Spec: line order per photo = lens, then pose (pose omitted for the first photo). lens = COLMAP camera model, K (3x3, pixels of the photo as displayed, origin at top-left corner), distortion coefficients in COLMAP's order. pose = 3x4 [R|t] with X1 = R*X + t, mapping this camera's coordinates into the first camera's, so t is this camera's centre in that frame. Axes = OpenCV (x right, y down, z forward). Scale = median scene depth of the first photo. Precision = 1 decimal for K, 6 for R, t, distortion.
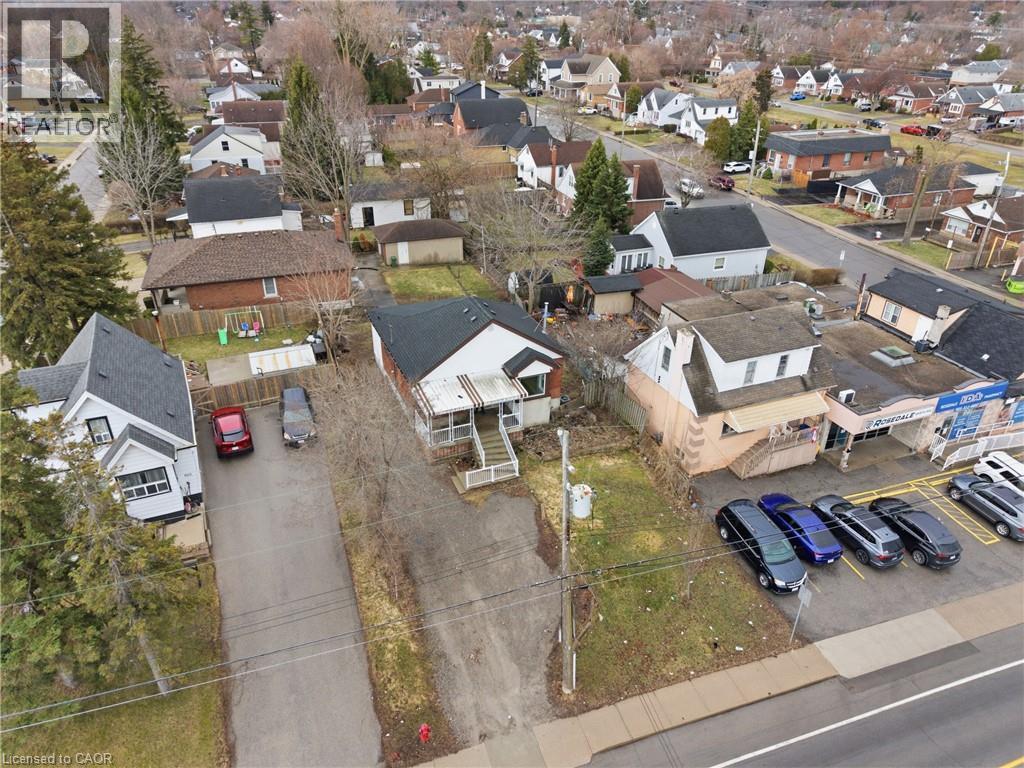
lens RADIAL K [[694.3, 0, 511.8], [0, 694.3, 383.0], [0, 0, 1]] dist [0.025398, -0.026194]
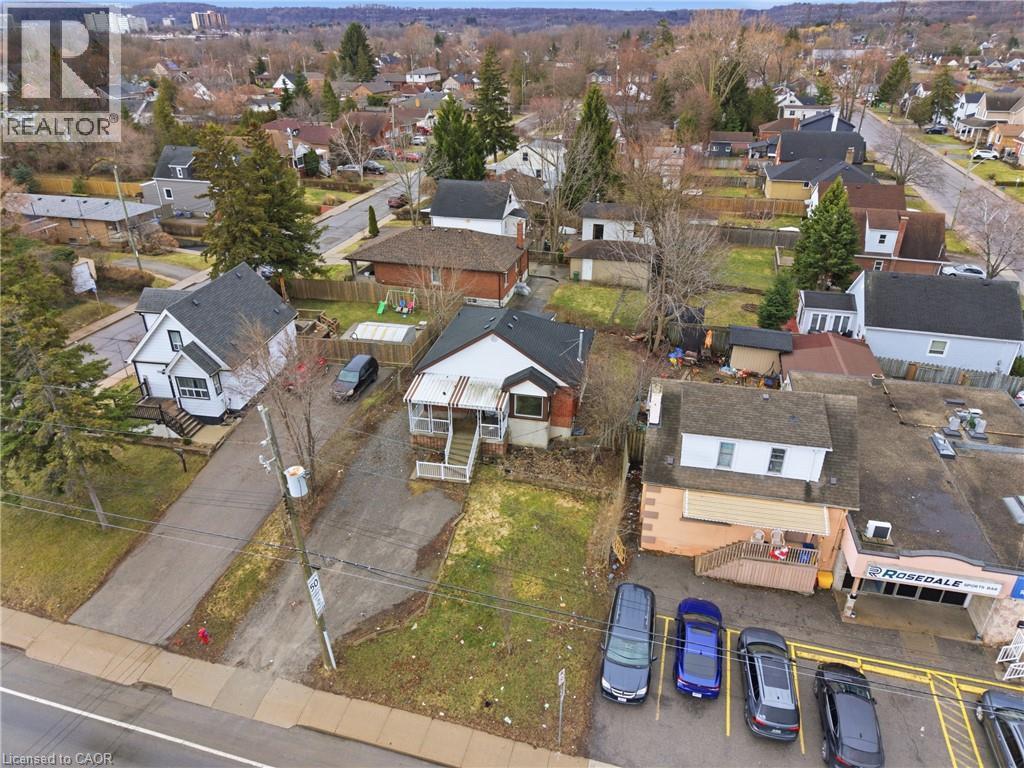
lens RADIAL K [[694.3, 0, 511.2], [0, 694.3, 384.3], [0, 0, 1]] dist [0.025398, -0.026194]
pose [[0.823142, 0.247474, -0.511071, 0.514738], [-0.262858, 0.963860, 0.043361, -0.062801], [0.503331, 0.098647, 0.858444, 0.131132]]
